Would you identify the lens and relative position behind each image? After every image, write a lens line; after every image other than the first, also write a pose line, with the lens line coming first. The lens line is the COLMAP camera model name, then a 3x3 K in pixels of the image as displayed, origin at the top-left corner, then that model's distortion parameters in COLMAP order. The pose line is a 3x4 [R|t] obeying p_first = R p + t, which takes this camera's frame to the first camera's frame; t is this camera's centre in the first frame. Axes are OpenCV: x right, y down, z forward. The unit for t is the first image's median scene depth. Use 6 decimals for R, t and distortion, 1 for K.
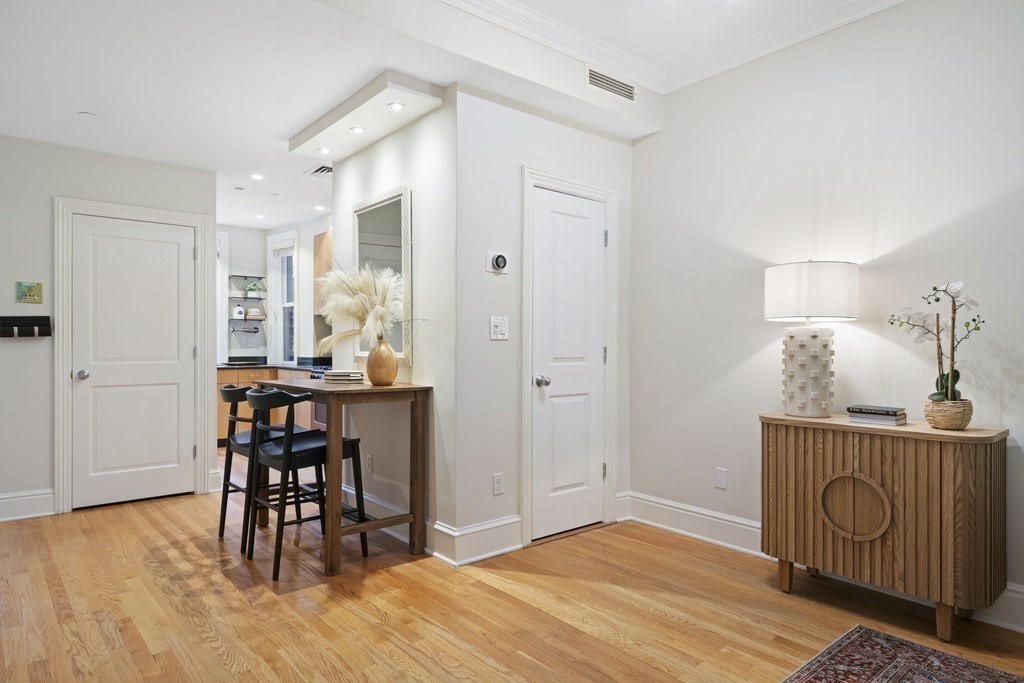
lens RADIAL K [[618.0, 0, 512.0], [0, 618.0, 341.5], [0, 0, 1]] dist [0.000614, 0.000083]
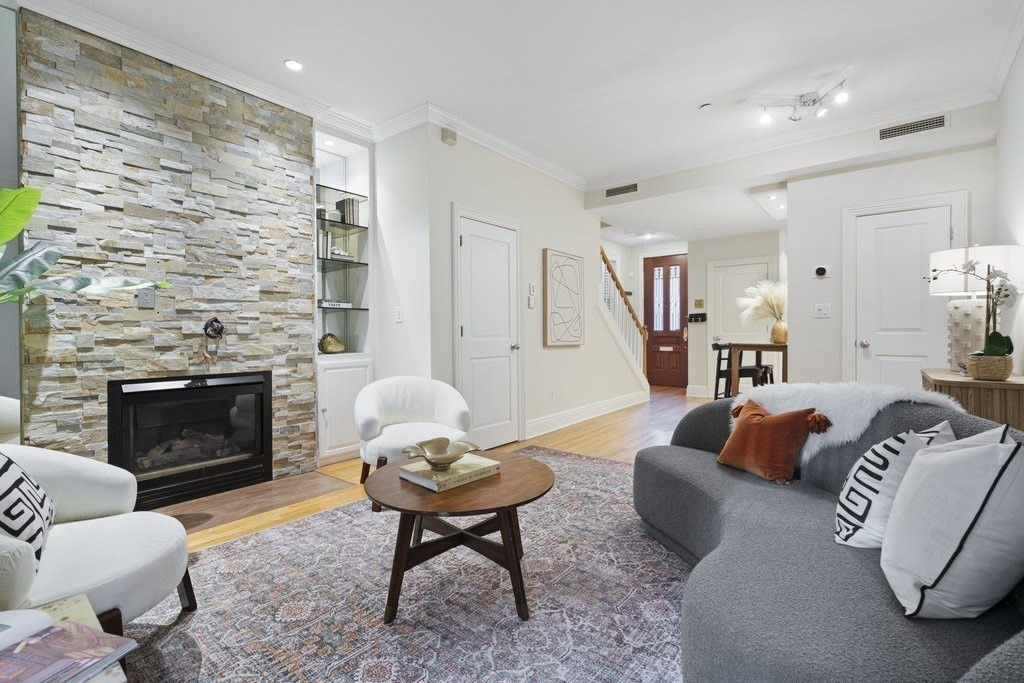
lens RADIAL K [[458.3, 0, 506.0], [0, 458.3, 352.5], [0, 0, 1]] dist [0.000782, 0.000612]
pose [[0.167725, 0.044375, -0.984835, 1.326245], [0.004115, 0.998946, 0.045711, 0.039976], [0.985825, -0.011720, 0.167366, -0.076967]]
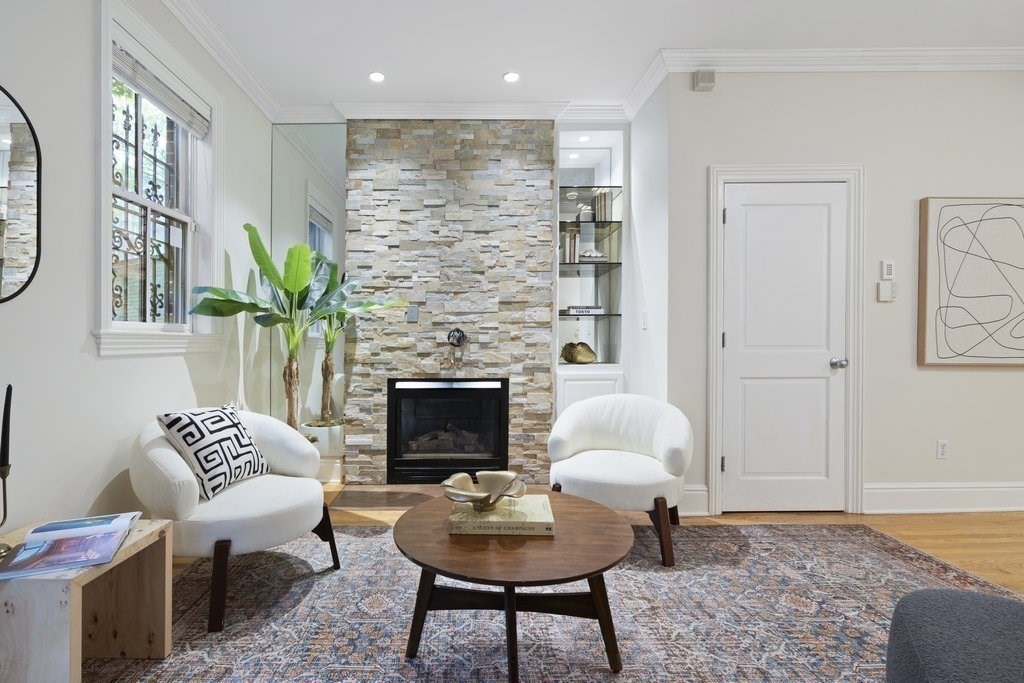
lens RADIAL K [[488.1, 0, 469.9], [0, 488.1, 356.0], [0, 0, 1]] dist [-0.004476, -0.000480]
pose [[-0.652266, 0.027664, -0.757486, 1.106920], [0.005971, 0.999490, 0.031361, 0.037327], [0.757967, 0.015933, -0.652098, 0.315683]]
